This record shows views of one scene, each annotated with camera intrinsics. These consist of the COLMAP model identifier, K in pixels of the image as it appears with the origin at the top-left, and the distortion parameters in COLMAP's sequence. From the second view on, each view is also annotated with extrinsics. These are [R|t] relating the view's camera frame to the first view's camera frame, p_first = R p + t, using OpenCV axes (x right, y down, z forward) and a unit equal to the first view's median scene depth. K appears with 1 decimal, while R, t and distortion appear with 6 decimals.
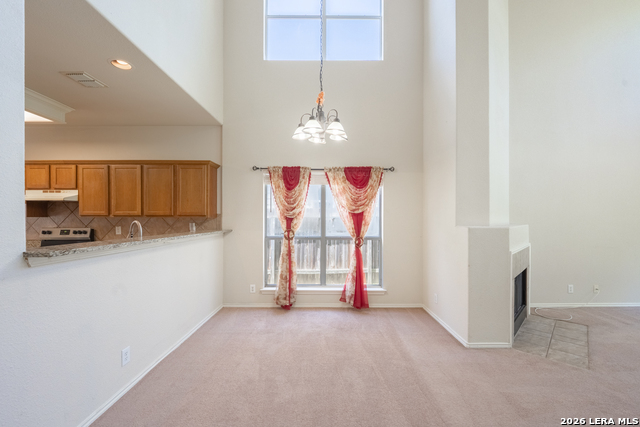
lens RADIAL K [[267.5, 0, 320.3], [0, 267.5, 216.7], [0, 0, 1]] dist [-0.002503, -0.000347]
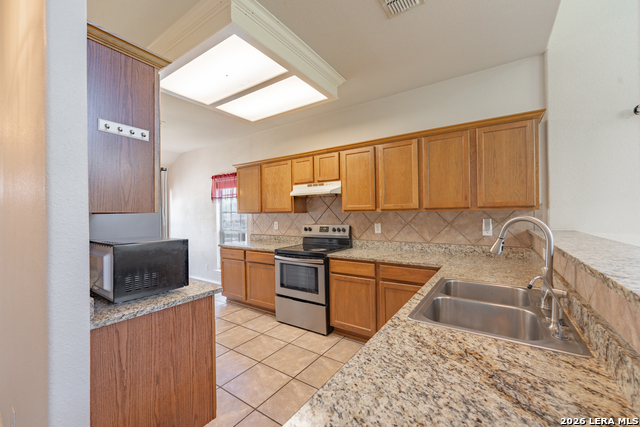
lens RADIAL K [[259.5, 0, 321.3], [0, 259.5, 210.2], [0, 0, 1]] dist [-0.001253, -0.000470]
pose [[0.833276, -0.020937, -0.552460, -0.500440], [0.018297, 0.999780, -0.010293, 0.001526], [0.552554, -0.001532, 0.833476, 0.269282]]
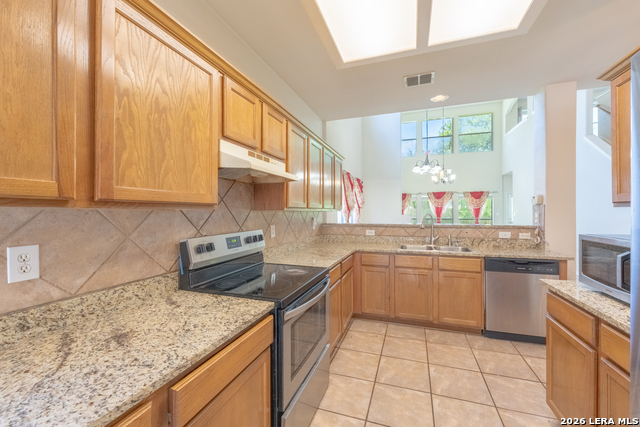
lens RADIAL K [[259.5, 0, 321.3], [0, 259.5, 210.2], [0, 0, 1]] dist [-0.001253, -0.000470]
pose [[0.319452, 0.000505, 0.947602, -1.415874], [0.003288, 0.999993, -0.001641, 0.003022], [-0.947597, 0.003640, 0.319448, 0.746121]]
